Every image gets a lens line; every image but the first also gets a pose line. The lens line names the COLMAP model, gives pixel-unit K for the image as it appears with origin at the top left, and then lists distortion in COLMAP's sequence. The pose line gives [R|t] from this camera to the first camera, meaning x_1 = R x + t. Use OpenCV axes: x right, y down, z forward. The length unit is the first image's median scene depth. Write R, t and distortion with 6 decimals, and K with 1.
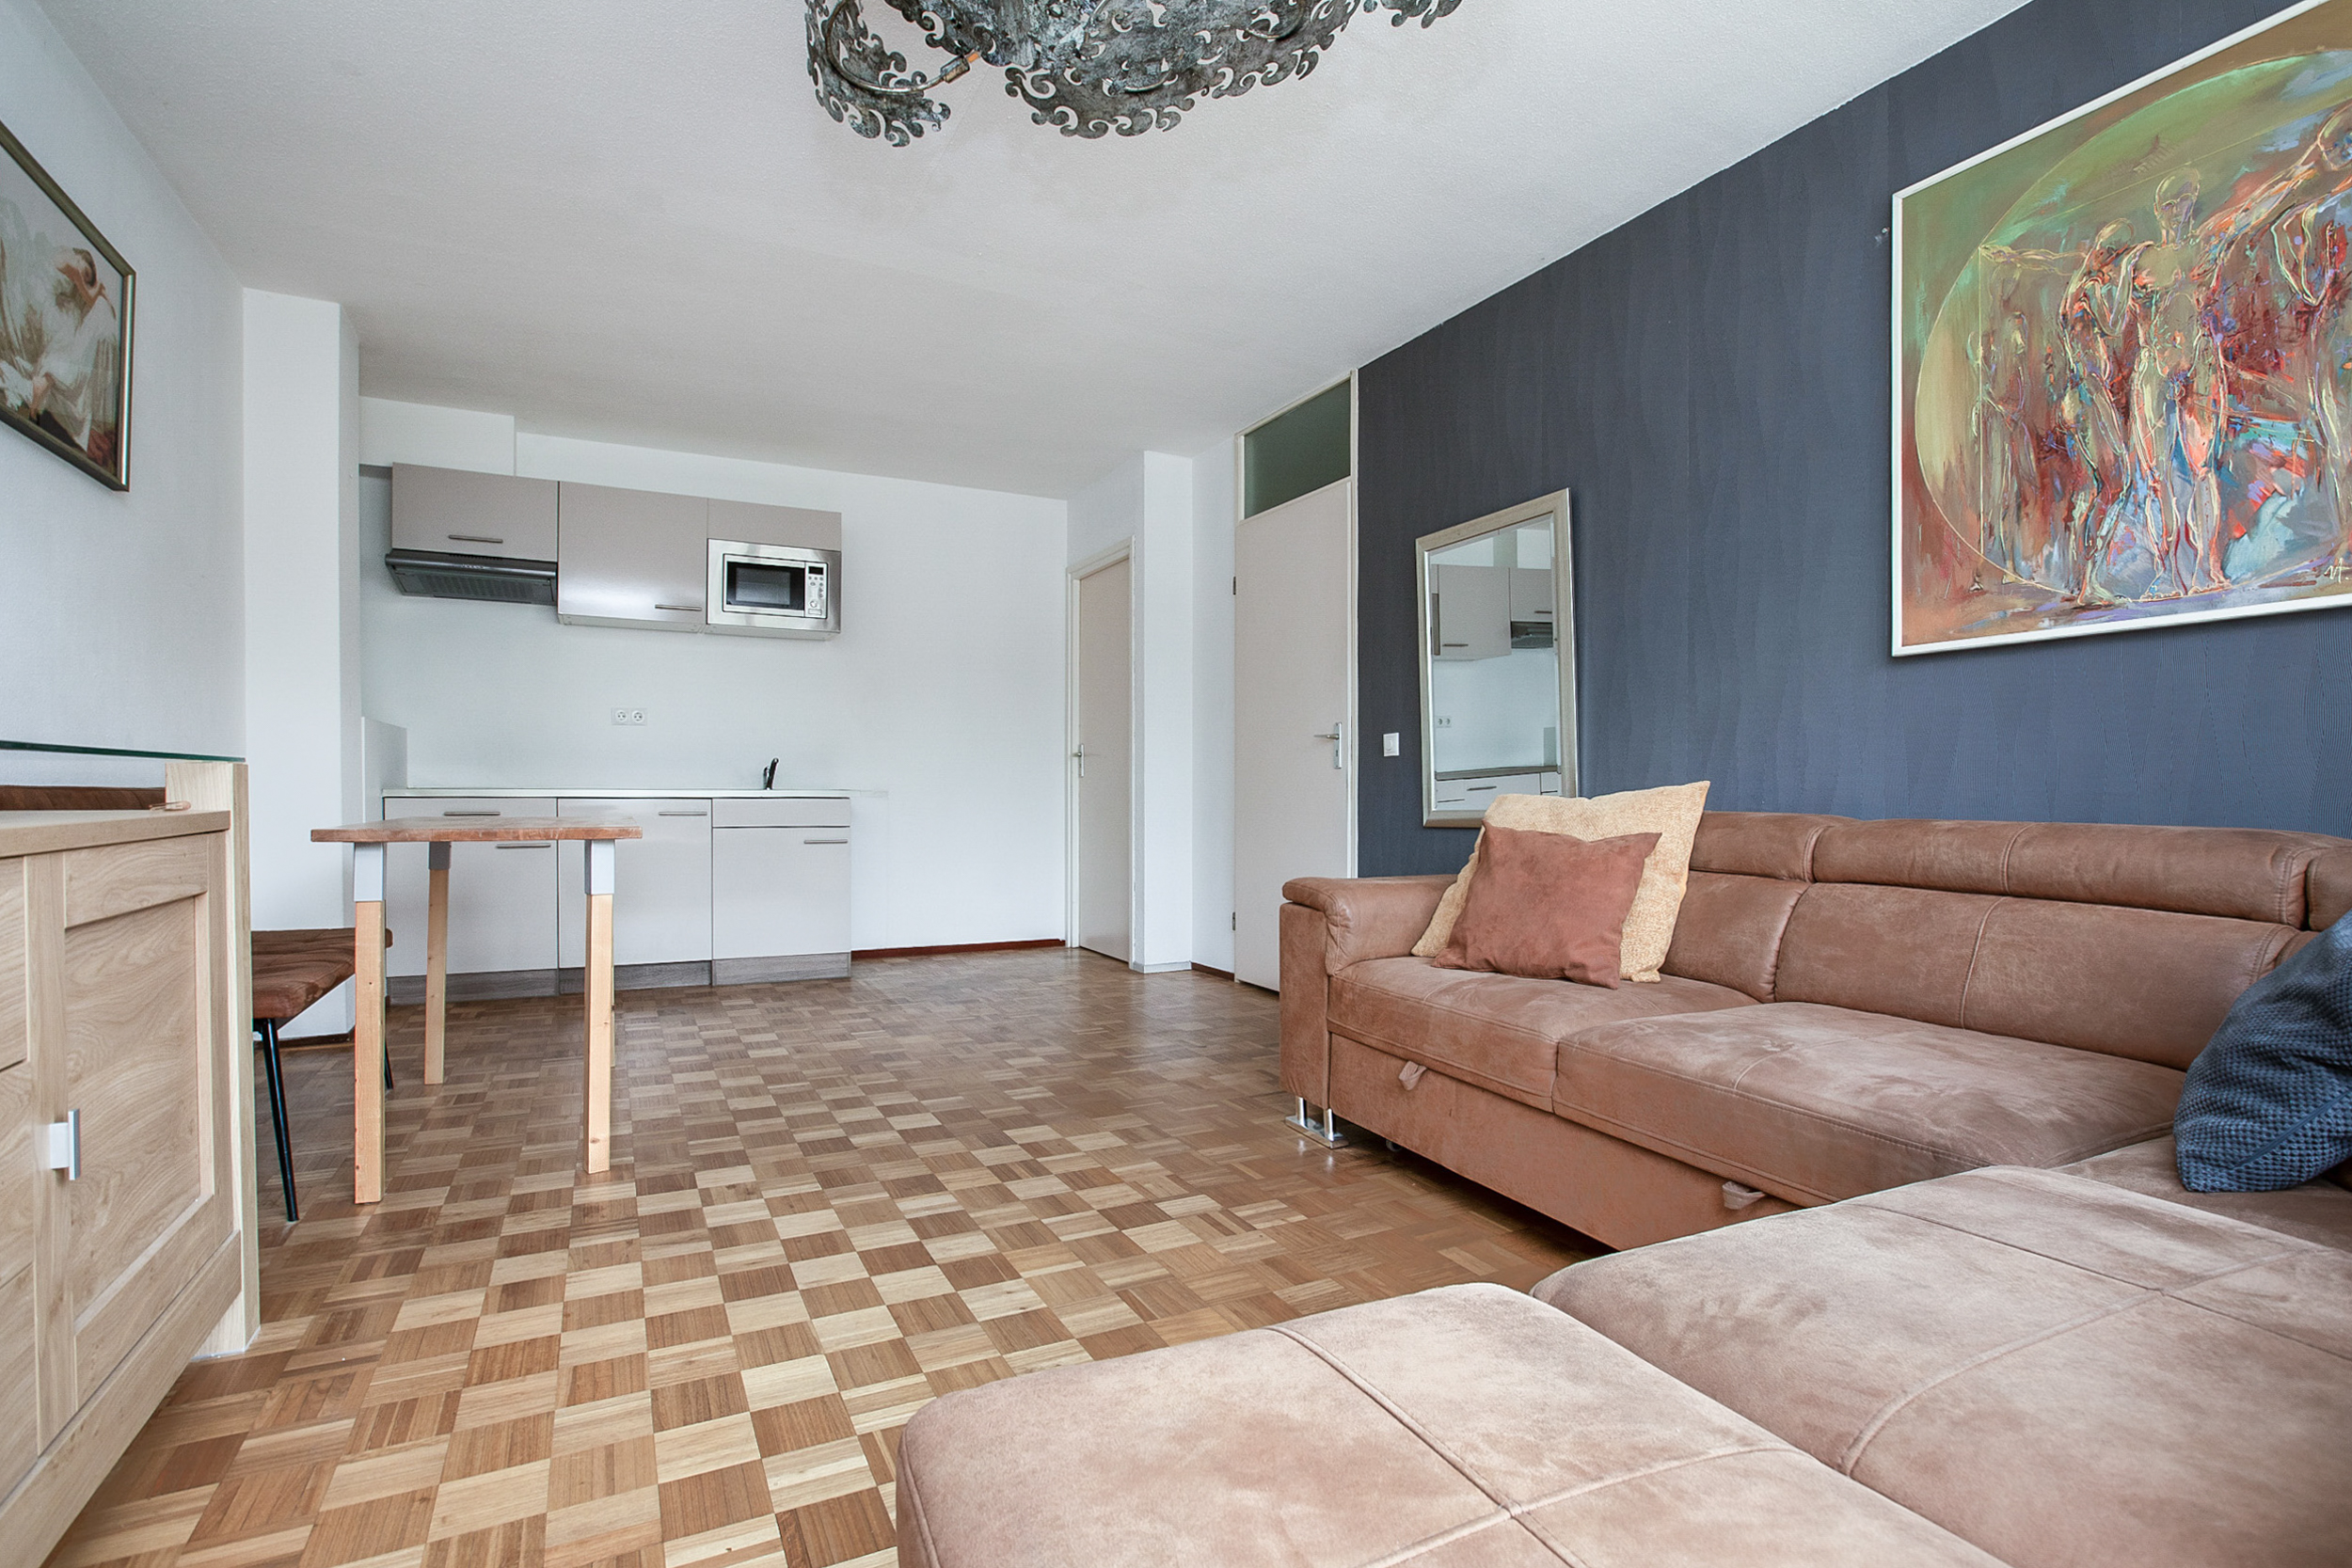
lens RADIAL K [[1105.8, 0, 1176.6], [0, 1105.8, 828.7], [0, 0, 1]] dist [-0.051126, 0.016035]
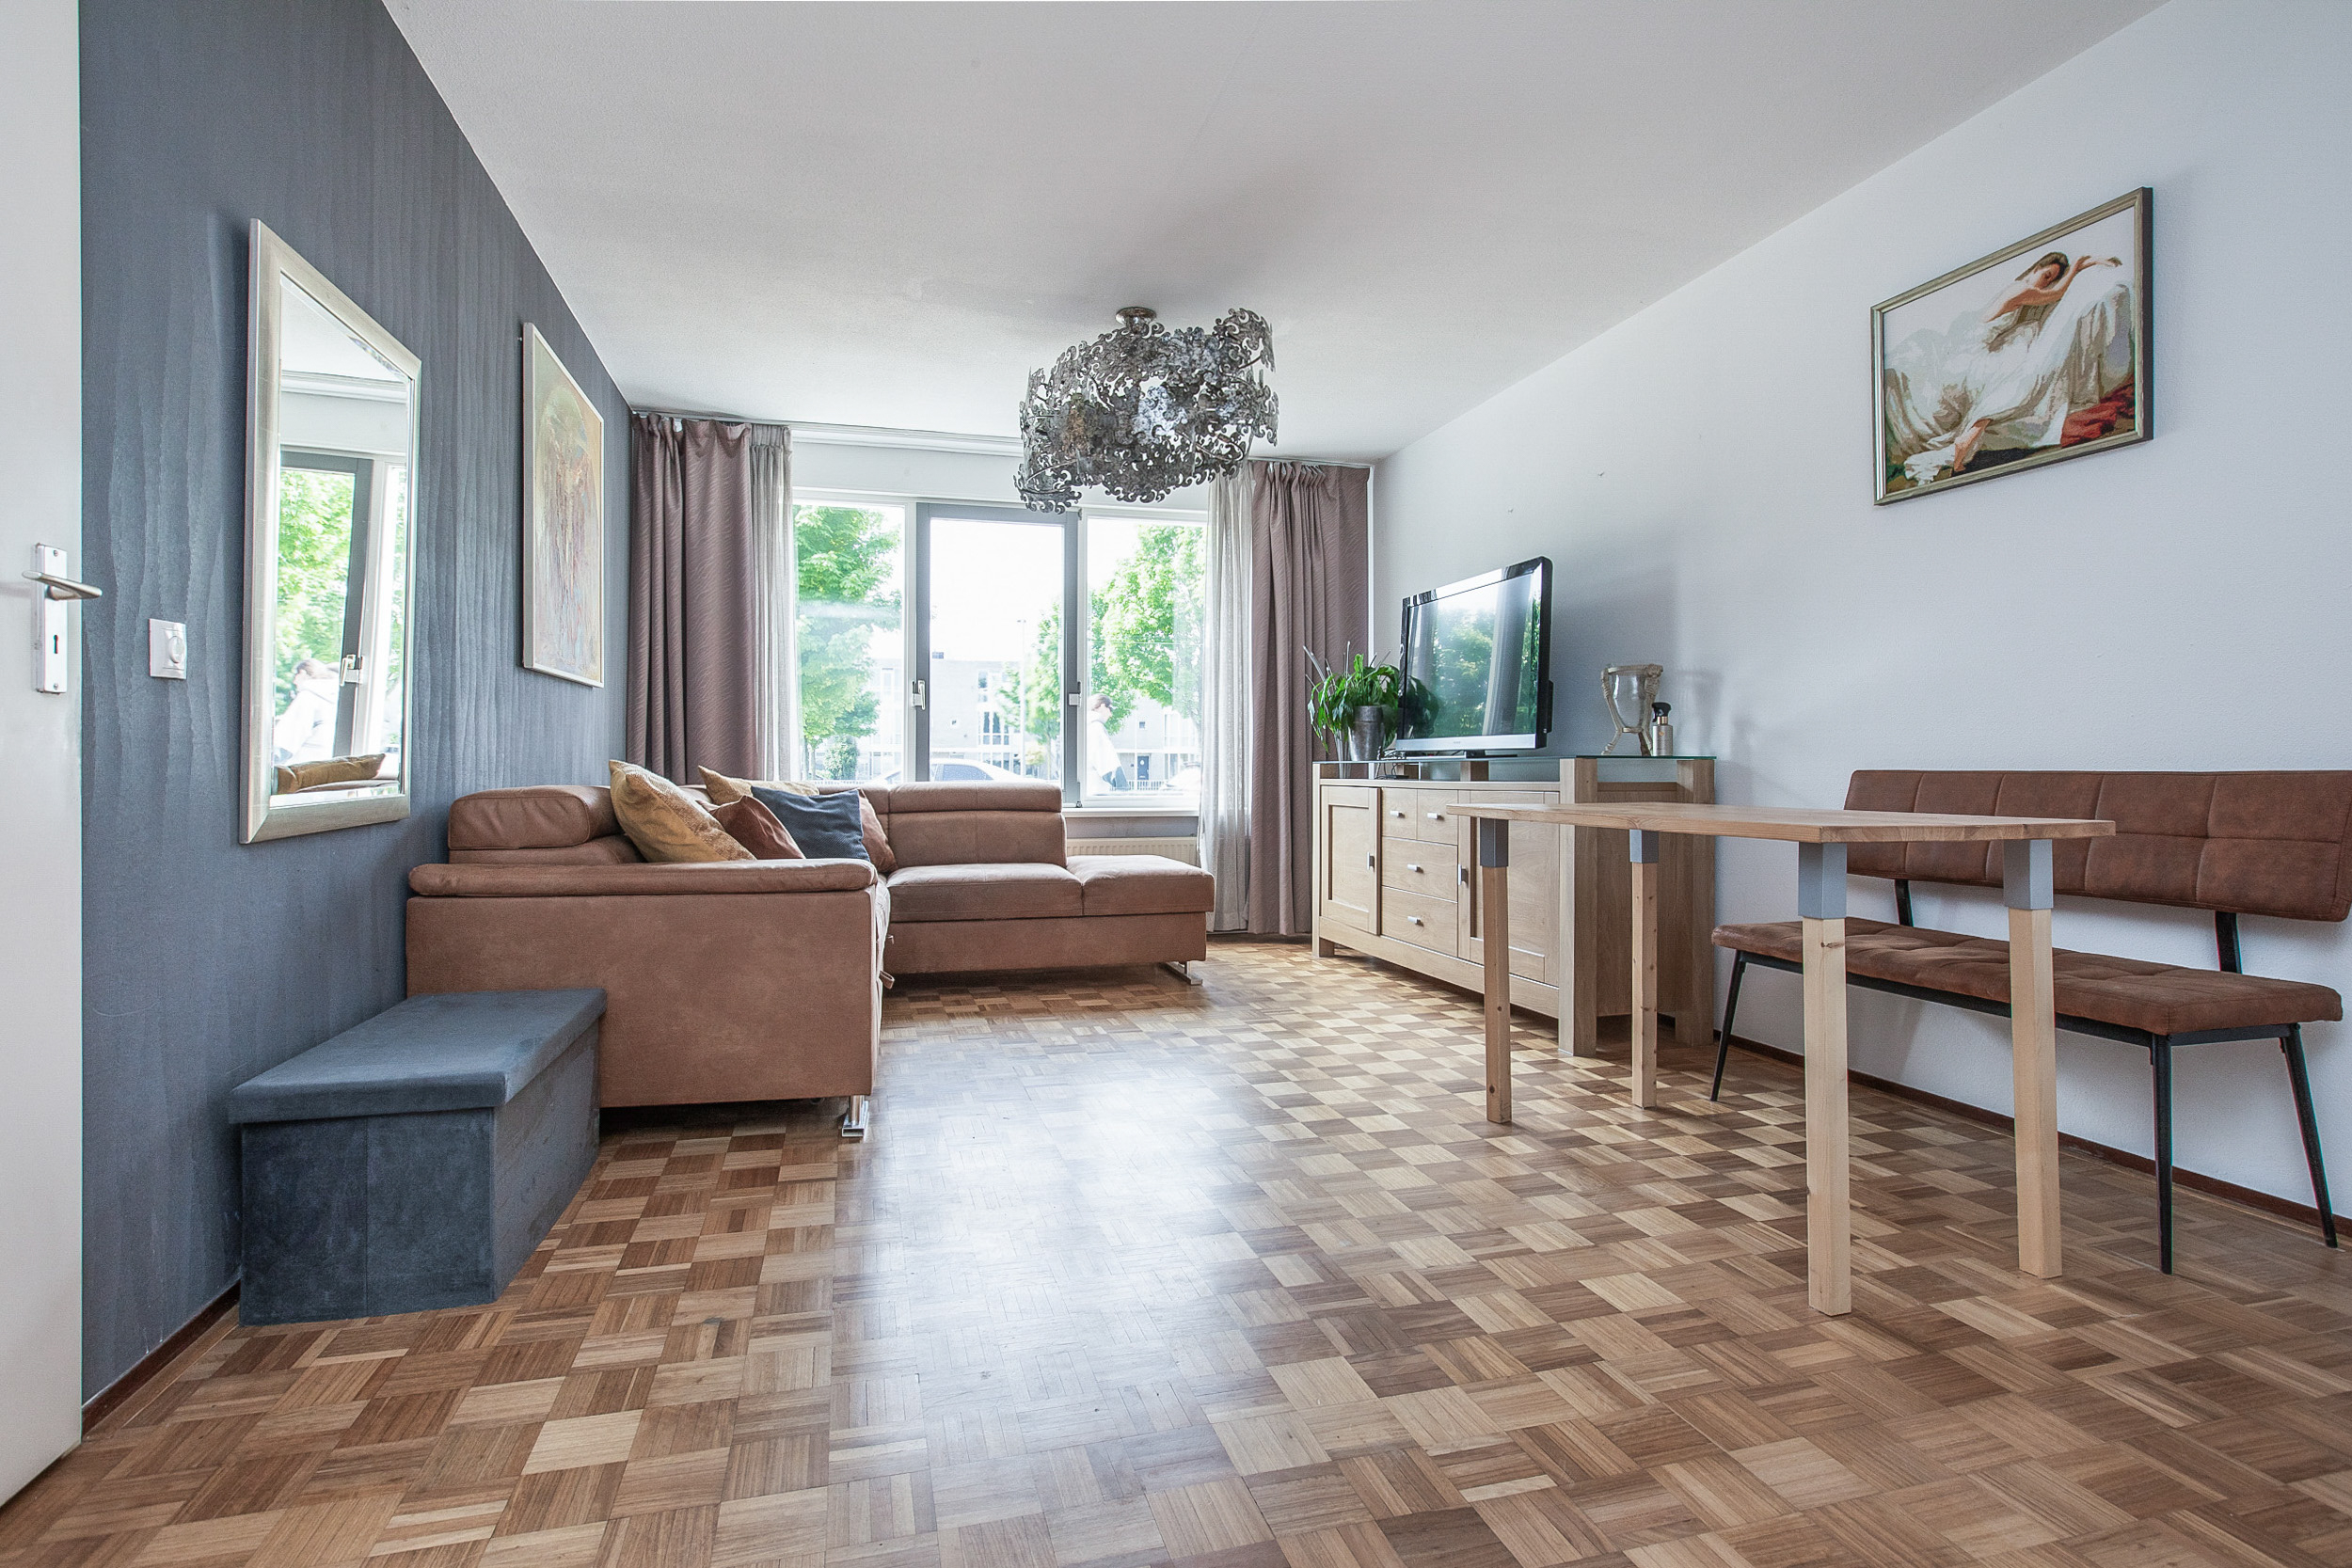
lens RADIAL K [[1177.4, 0, 1176.0], [0, 1177.4, 784.0], [0, 0, 1]] dist [-0.072153, 0.047381]
pose [[-0.979397, -0.011656, 0.201607, -0.228641], [-0.002573, 0.998972, 0.045254, -0.040920], [-0.201928, 0.043803, -0.978420, 1.236374]]
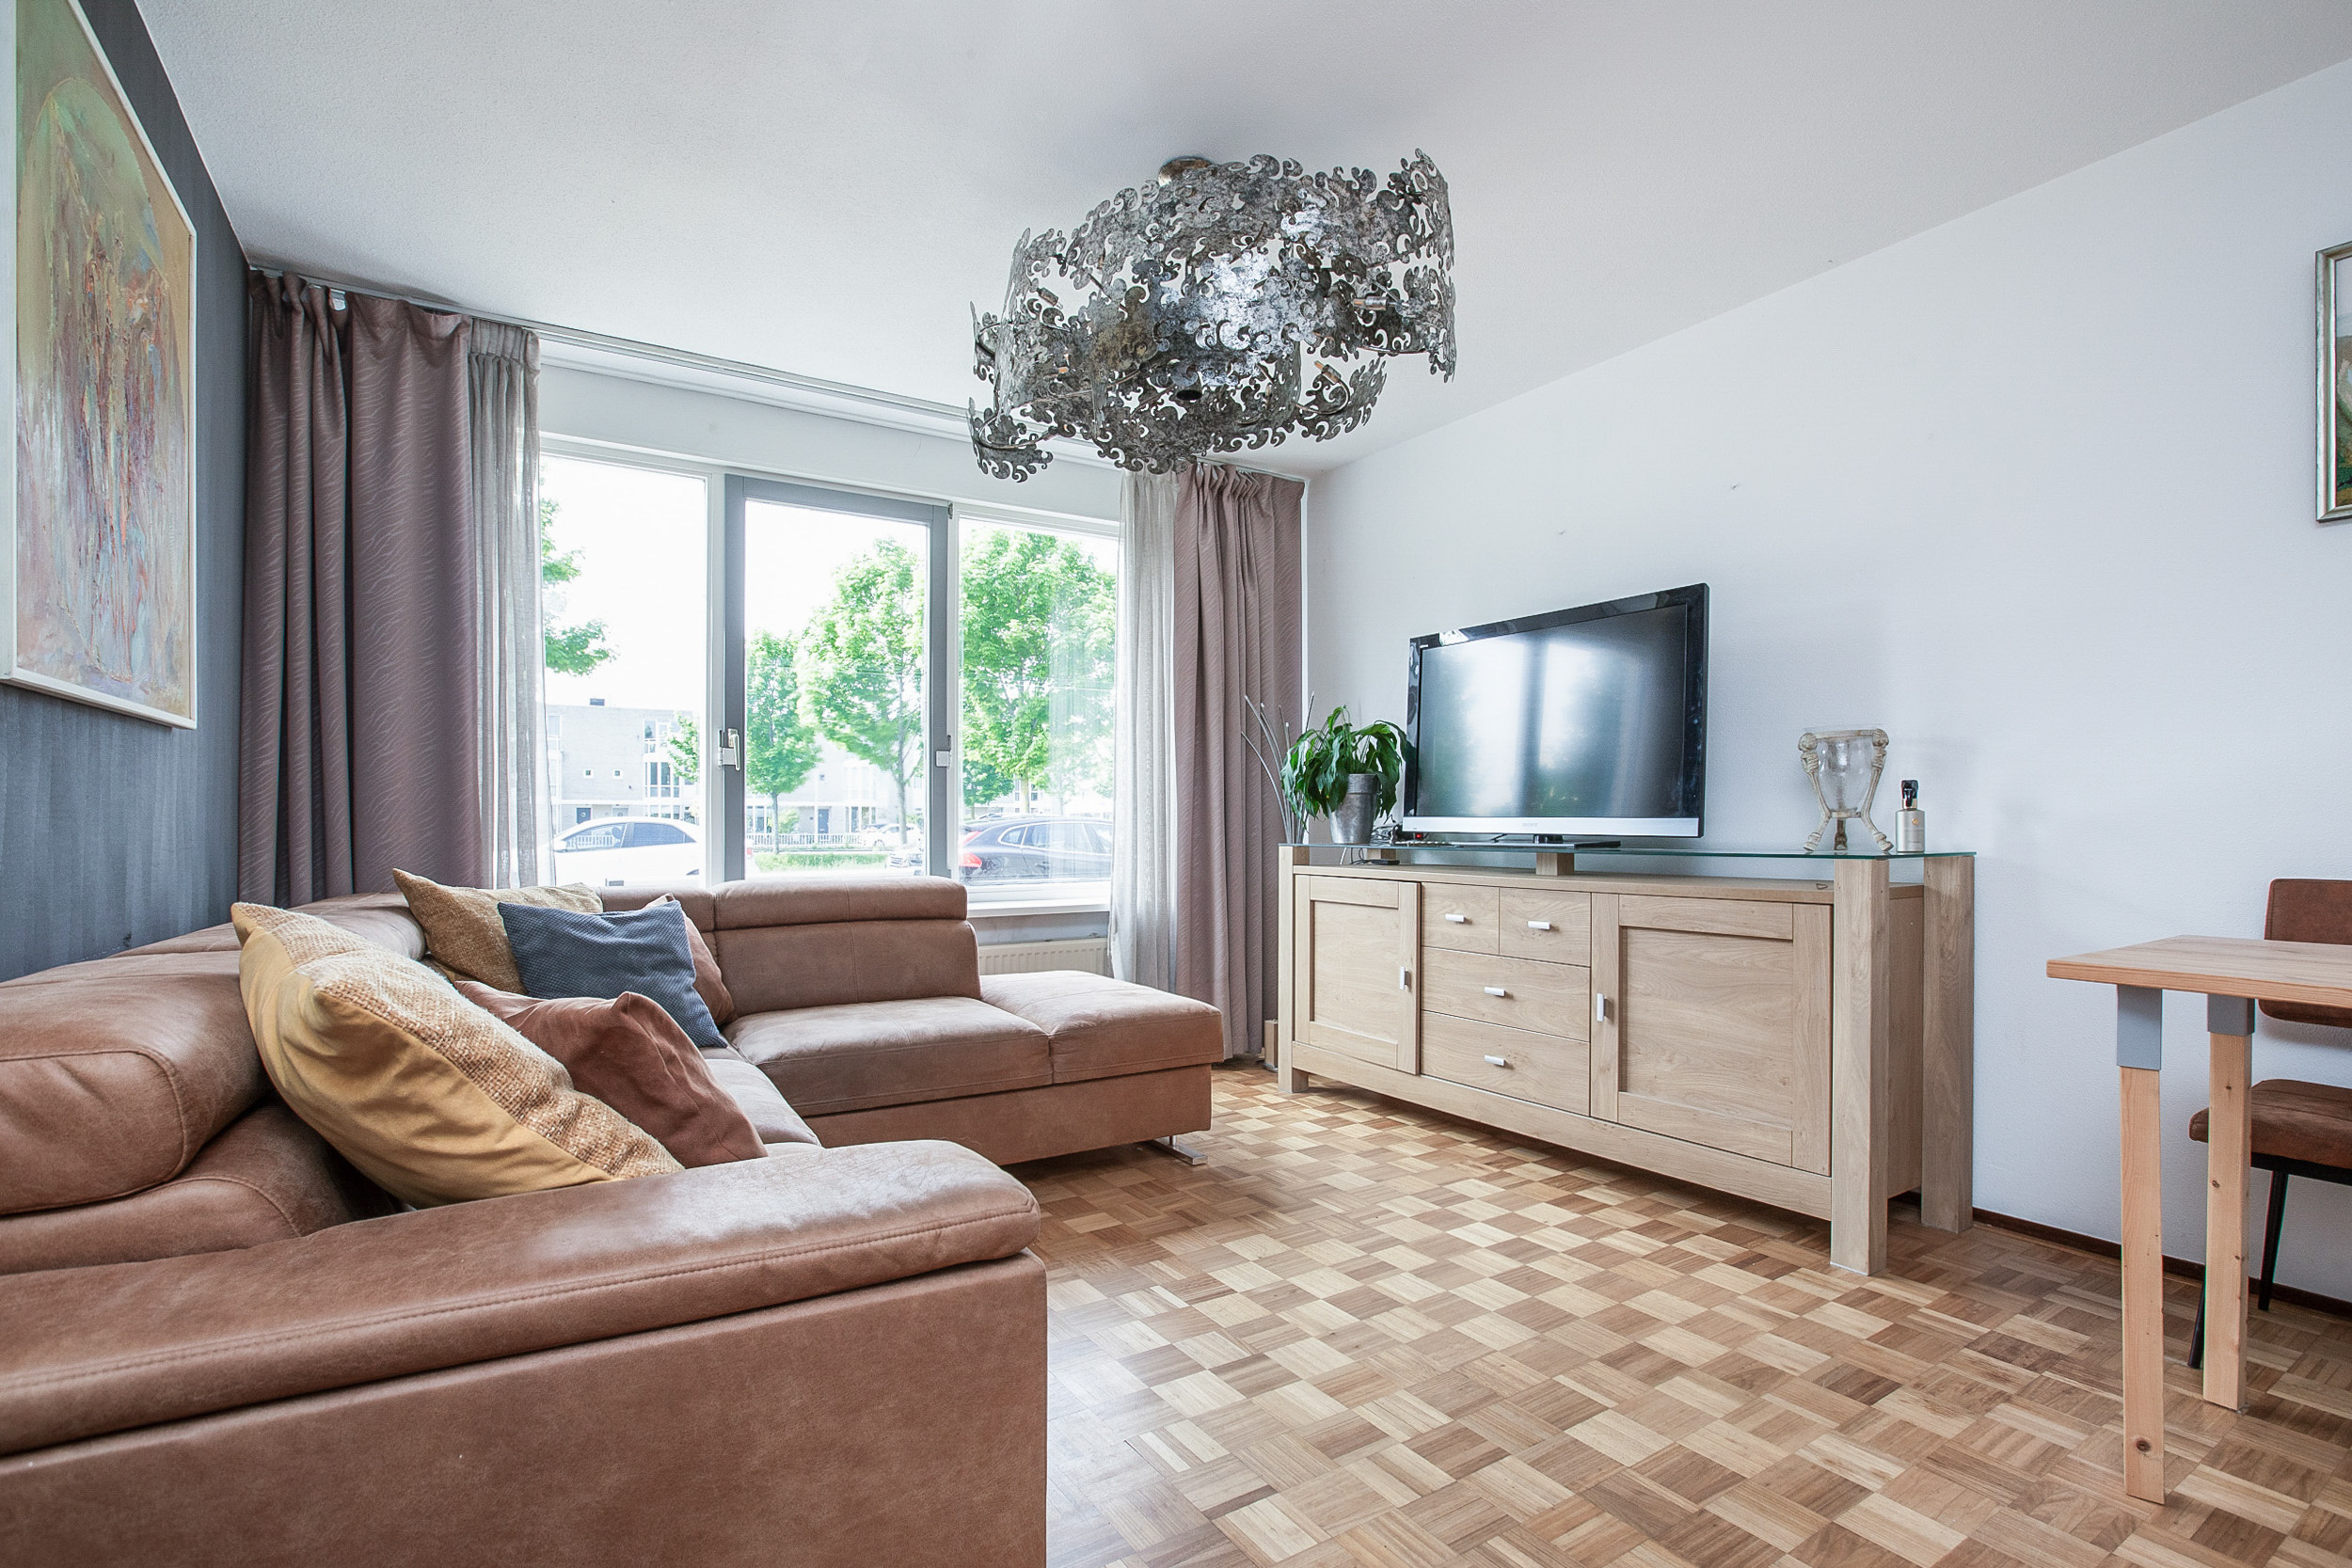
lens RADIAL K [[1105.8, 0, 1176.6], [0, 1105.8, 828.7], [0, 0, 1]] dist [-0.051126, 0.016035]
pose [[-0.995677, -0.006055, -0.092686, 0.052949], [-0.009726, 0.999184, 0.039212, -0.055780], [0.092373, 0.039944, -0.994923, 0.889375]]
